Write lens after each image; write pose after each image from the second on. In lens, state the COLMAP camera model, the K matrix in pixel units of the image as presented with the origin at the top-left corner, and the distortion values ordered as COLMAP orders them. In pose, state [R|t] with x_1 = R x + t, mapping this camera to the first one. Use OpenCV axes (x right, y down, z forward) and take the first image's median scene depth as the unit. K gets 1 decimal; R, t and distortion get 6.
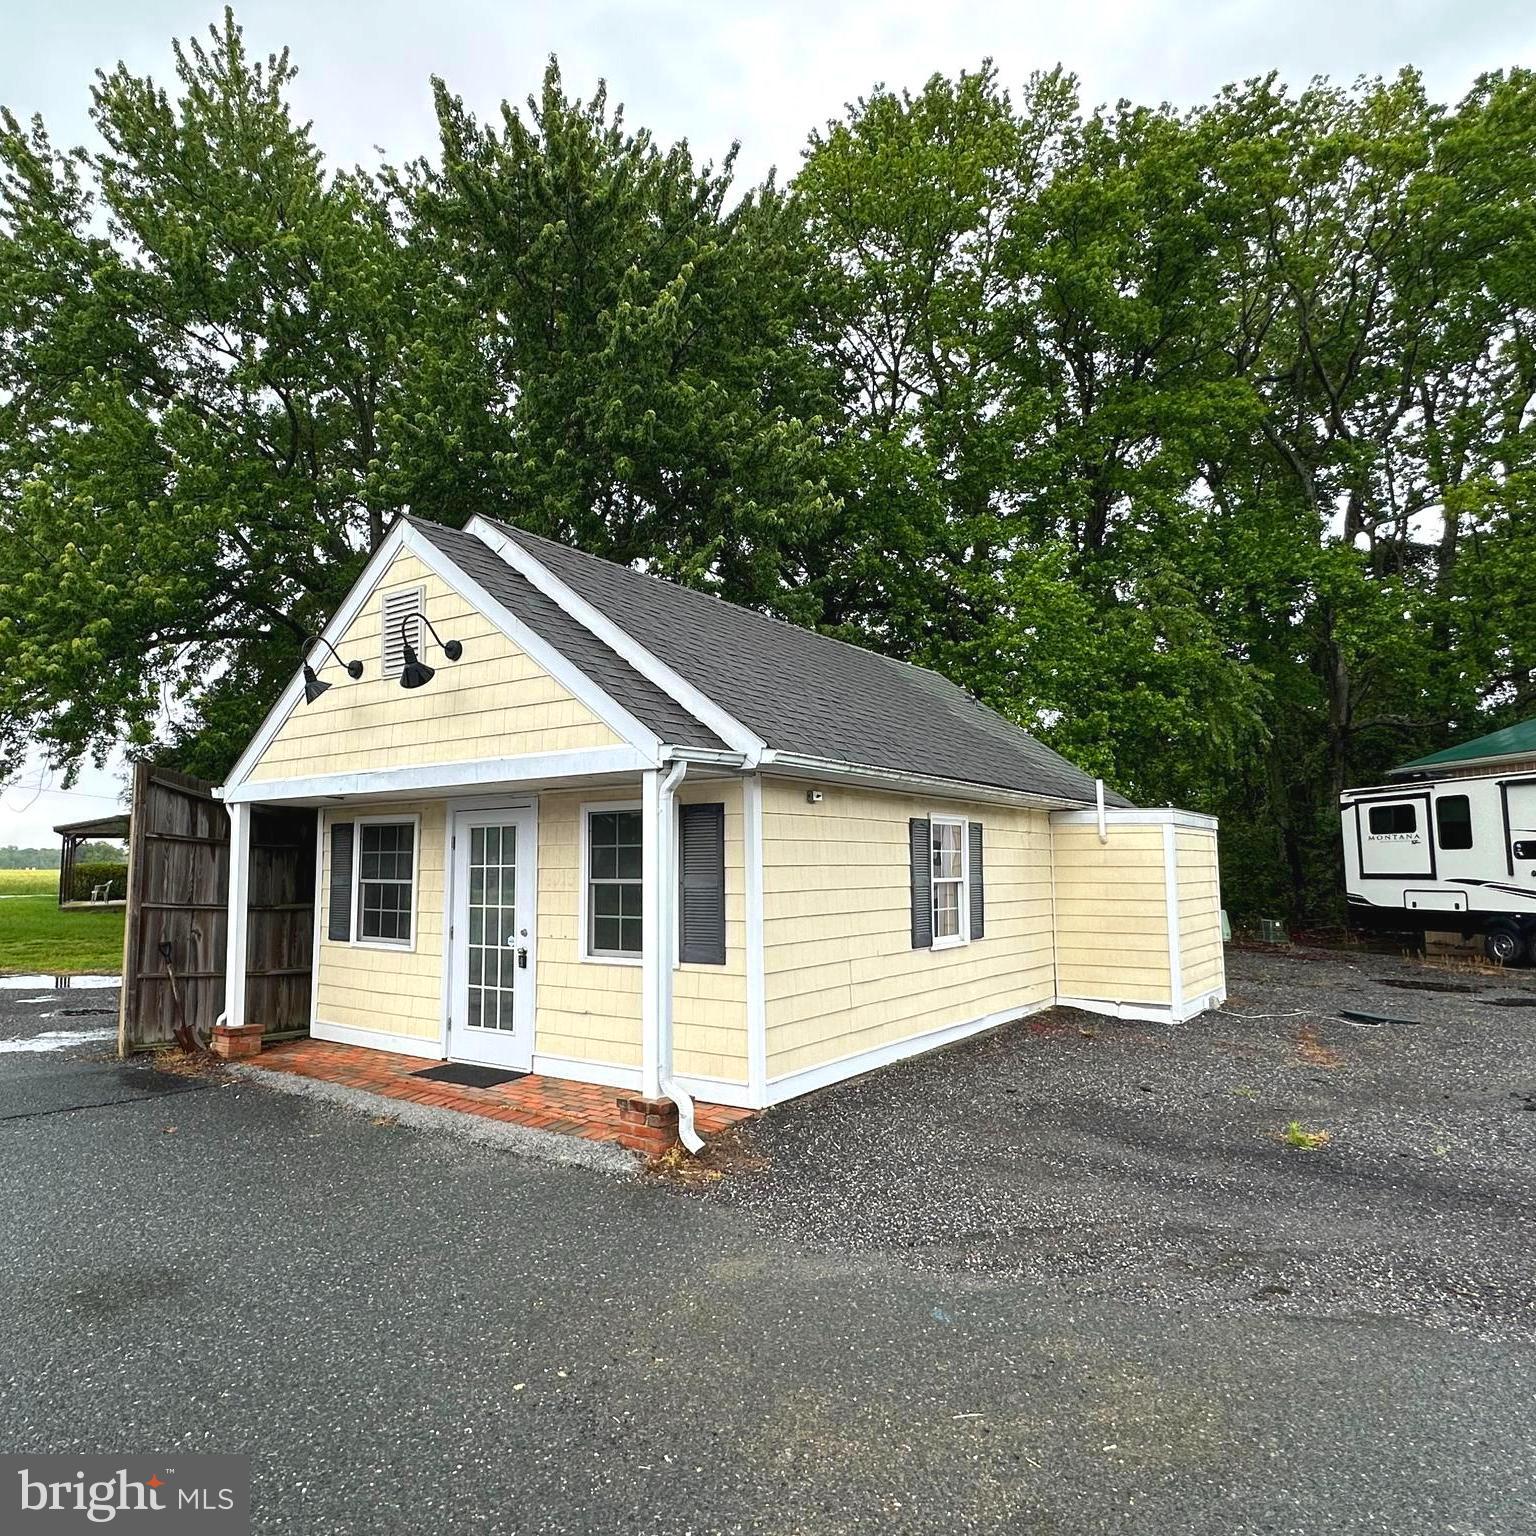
lens RADIAL K [[1015.8, 0, 765.1], [0, 1015.8, 765.3], [0, 0, 1]] dist [0.004765, 0.002243]
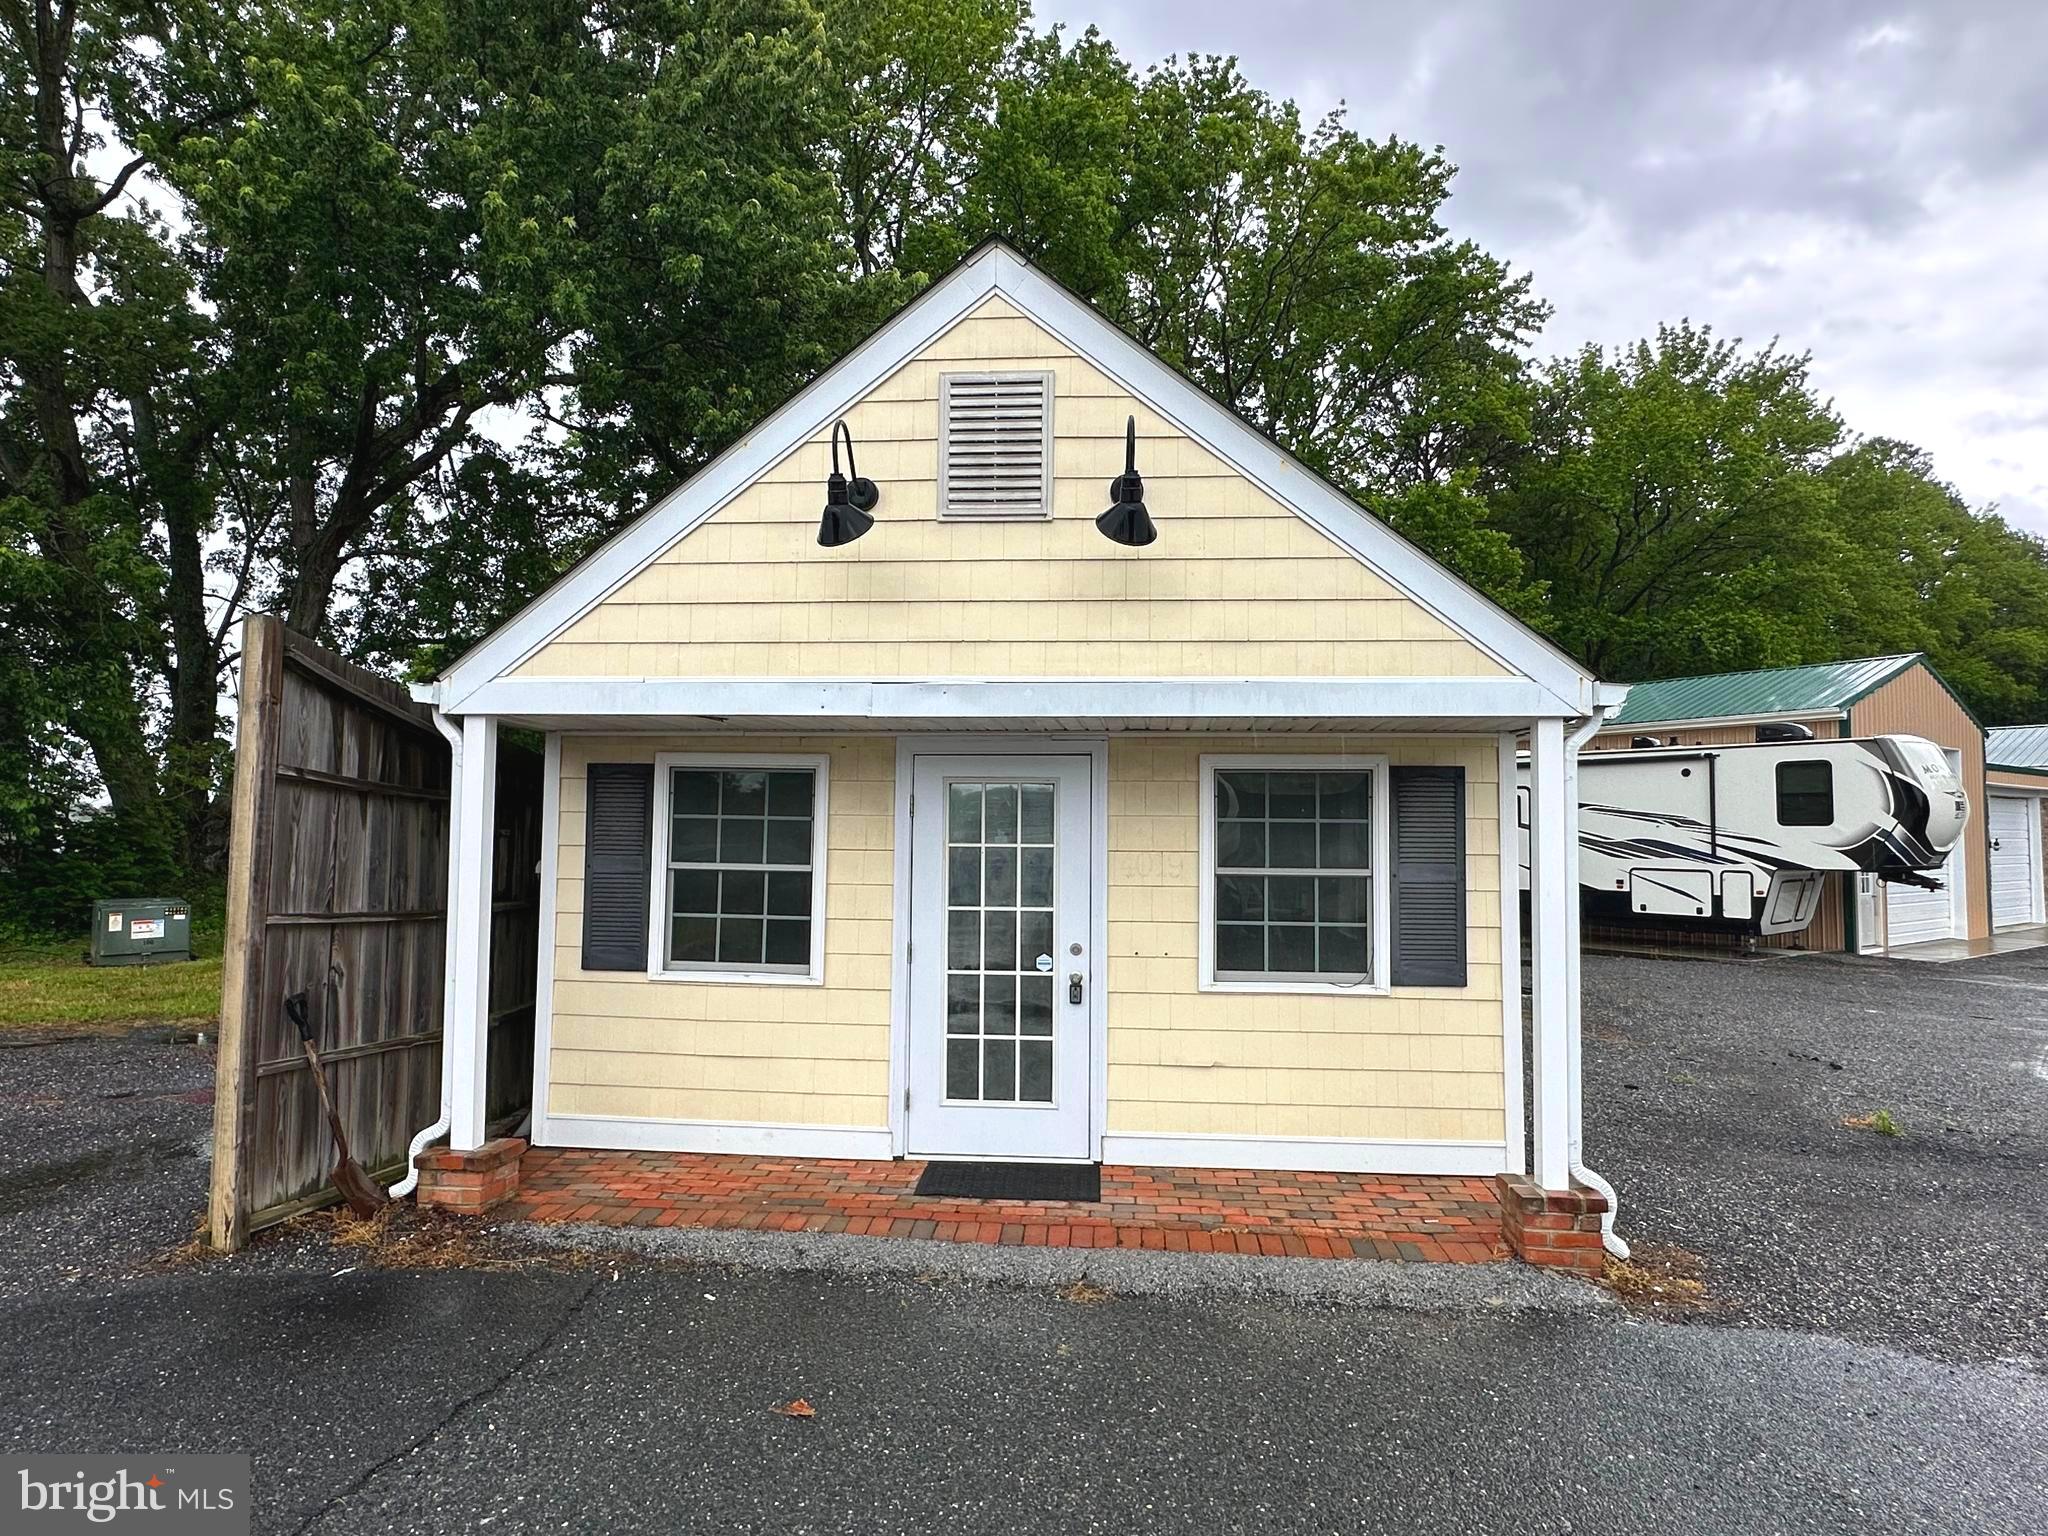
lens RADIAL K [[1079.0, 0, 1024.4], [0, 1079.0, 771.1], [0, 0, 1]] dist [0.000838, -0.000026]
pose [[0.852665, 0.042385, 0.520736, -0.603662], [-0.067808, 0.997252, 0.029859, 0.032053], [-0.518039, -0.060769, 0.853196, 0.421356]]
